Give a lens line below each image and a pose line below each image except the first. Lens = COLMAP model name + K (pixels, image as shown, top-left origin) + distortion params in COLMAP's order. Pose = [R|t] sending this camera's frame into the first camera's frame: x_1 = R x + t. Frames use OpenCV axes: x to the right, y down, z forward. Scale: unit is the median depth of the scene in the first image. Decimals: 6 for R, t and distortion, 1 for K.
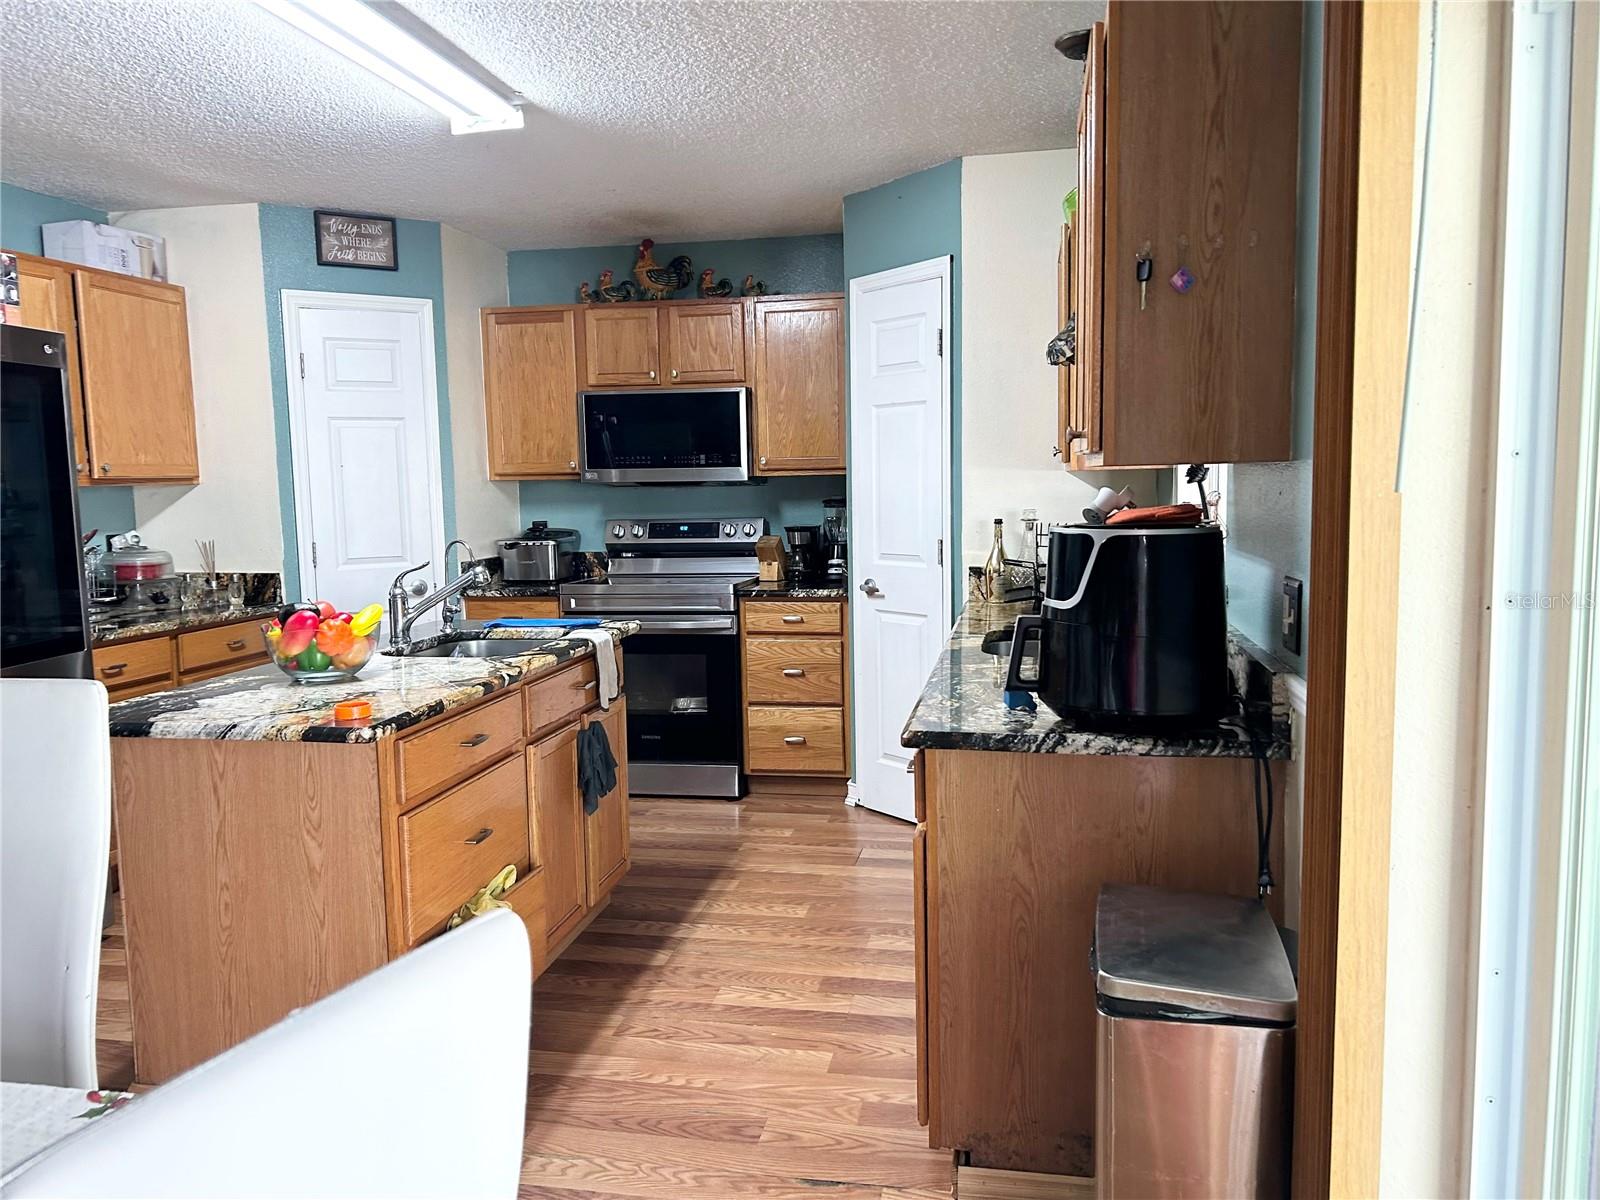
lens RADIAL K [[1242.2, 0, 806.1], [0, 1242.2, 604.7], [0, 0, 1]] dist [0.041955, -0.050079]
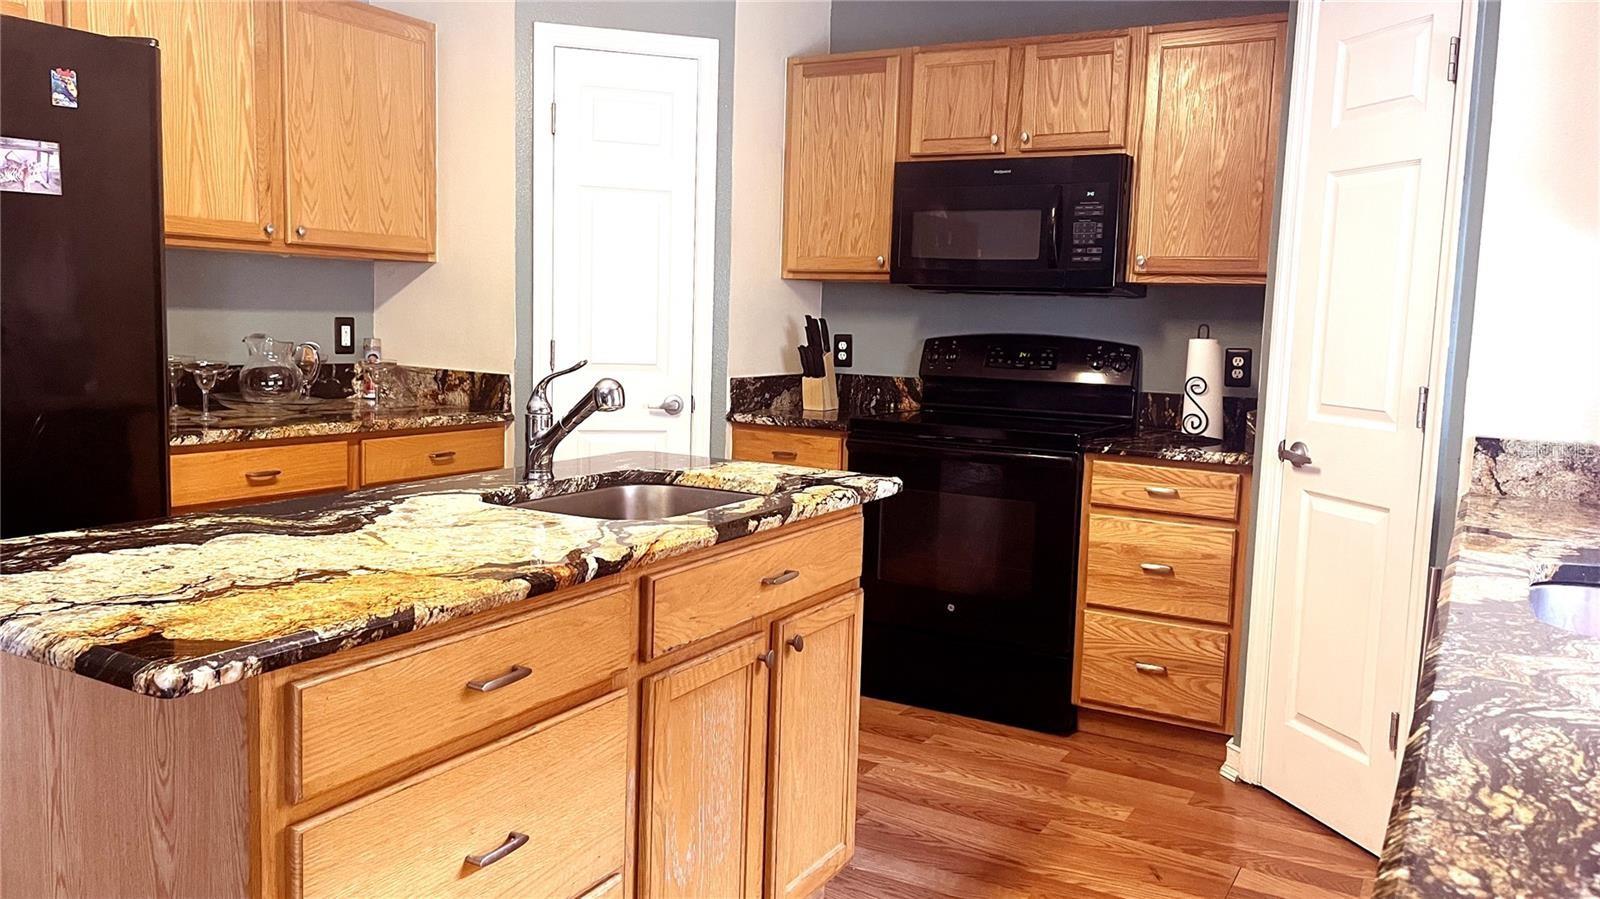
lens RADIAL K [[1212.4, 0, 773.3], [0, 1212.4, 447.7], [0, 0, 1]] dist [0.021976, -0.026891]
pose [[0.937846, 0.085348, -0.336393, 0.011476], [-0.083605, 0.996304, 0.019690, -0.007861], [0.336830, 0.009658, 0.941516, 0.311321]]
